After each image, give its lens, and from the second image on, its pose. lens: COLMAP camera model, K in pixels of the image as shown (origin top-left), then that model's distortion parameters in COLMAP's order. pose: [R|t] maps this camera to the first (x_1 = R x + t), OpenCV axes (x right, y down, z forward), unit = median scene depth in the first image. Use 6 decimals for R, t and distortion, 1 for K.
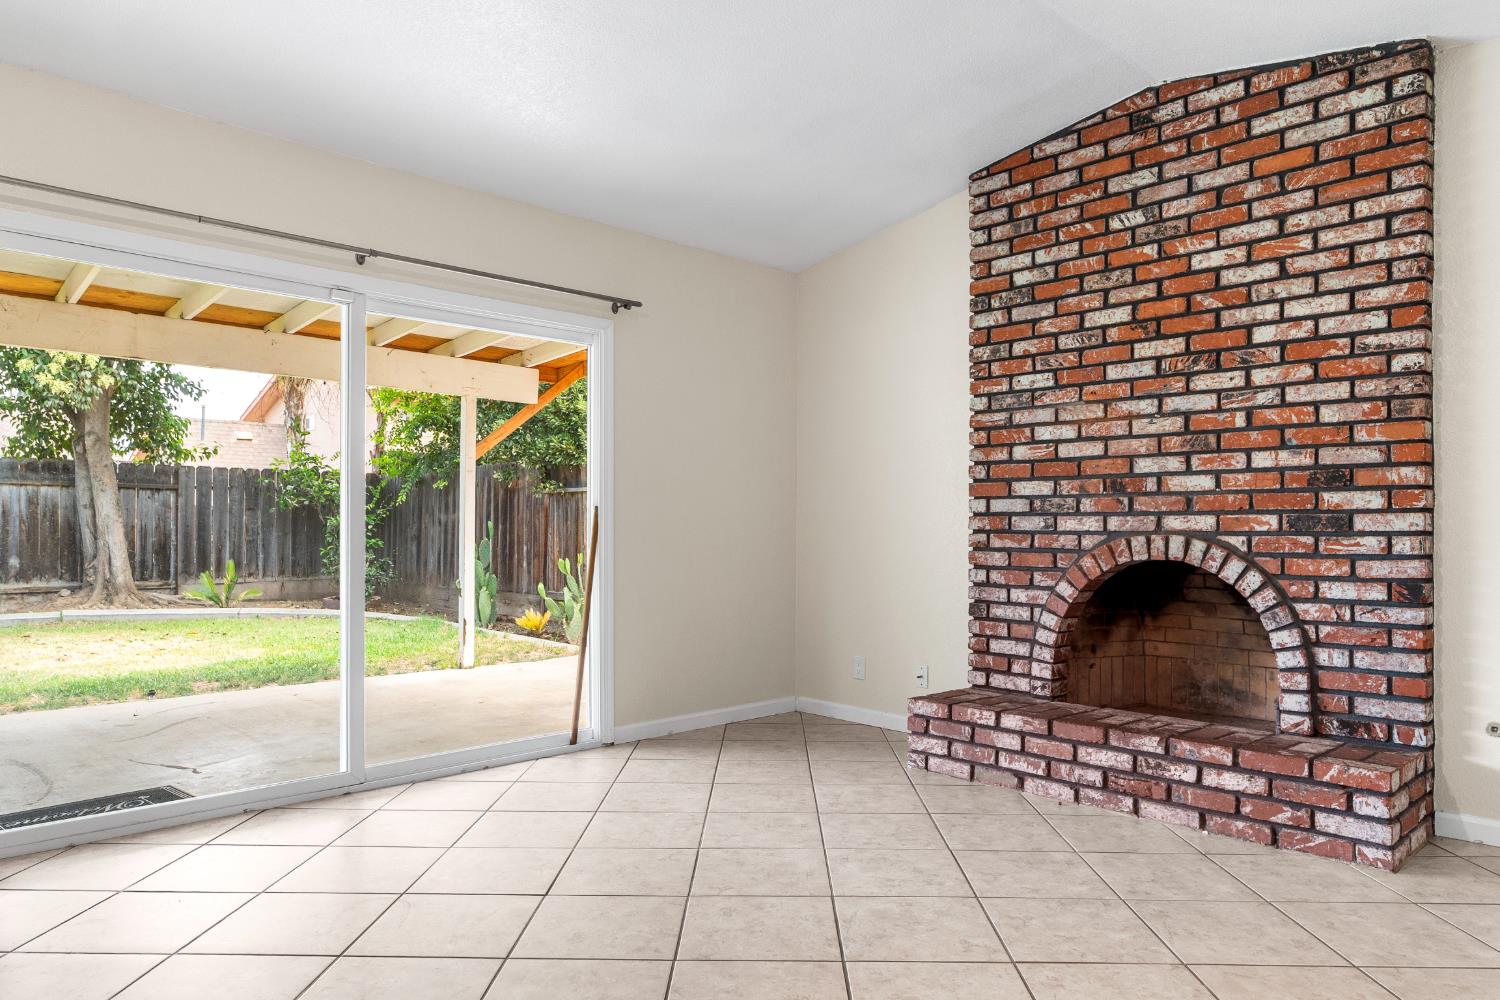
lens RADIAL K [[972.0, 0, 748.6], [0, 972.0, 523.4], [0, 0, 1]] dist [0.003970, 0.000905]
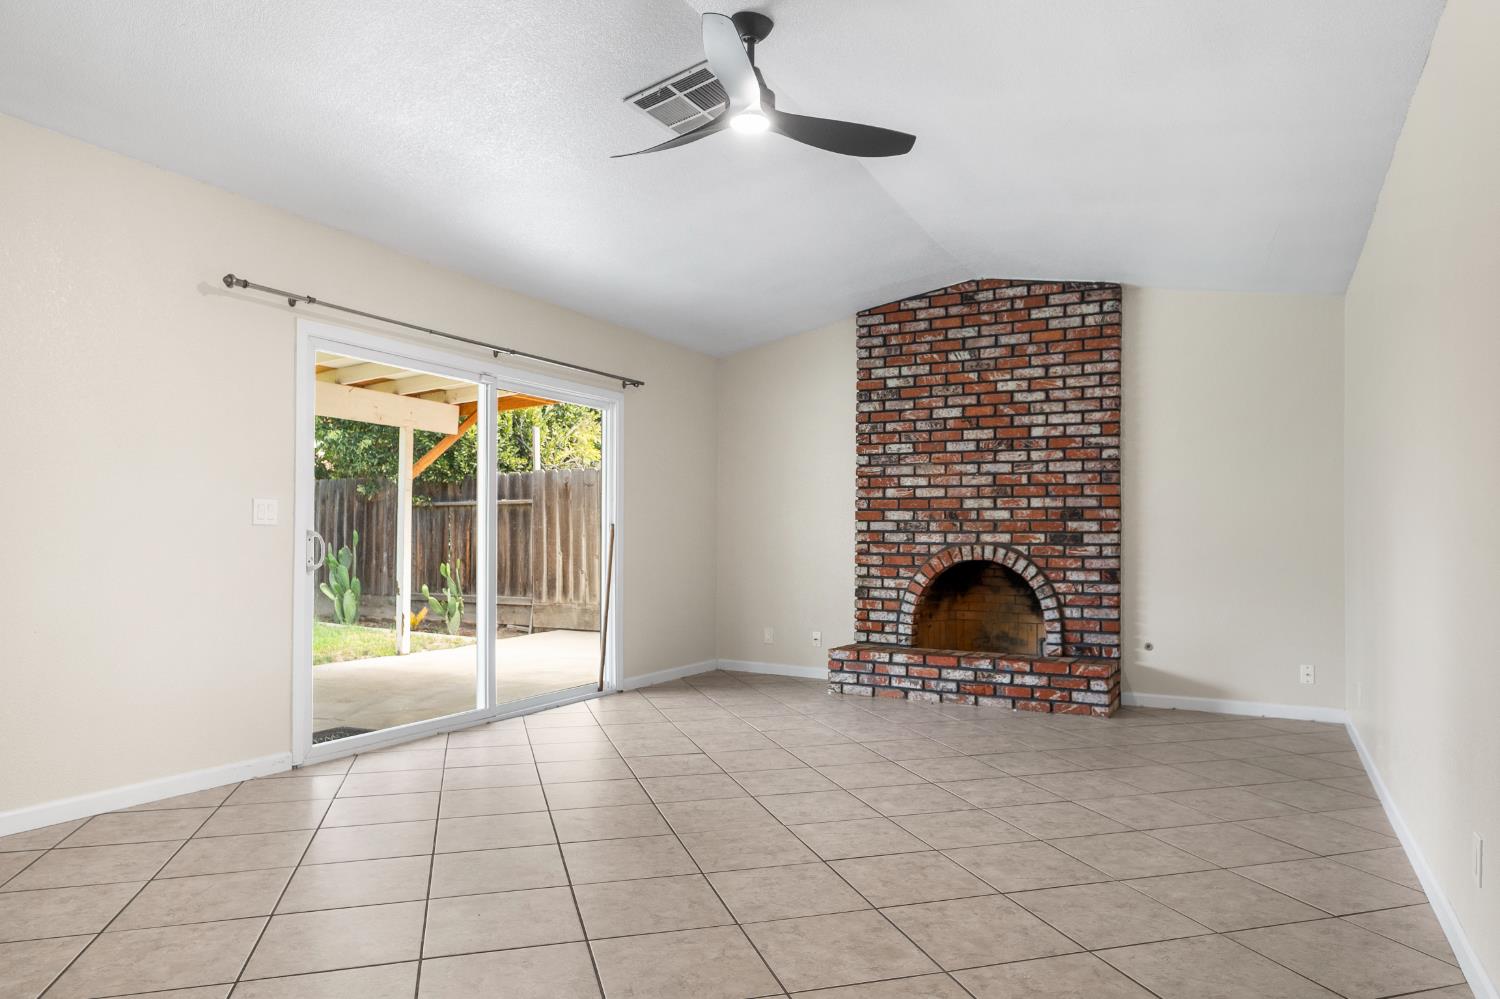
lens RADIAL K [[941.2, 0, 748.8], [0, 941.2, 527.3], [0, 0, 1]] dist [-0.002832, 0.001631]
pose [[0.952934, 0.007250, 0.303092, -0.448492], [-0.005817, 0.999967, -0.005630, -0.007296], [-0.303123, 0.003602, 0.952945, -0.432767]]
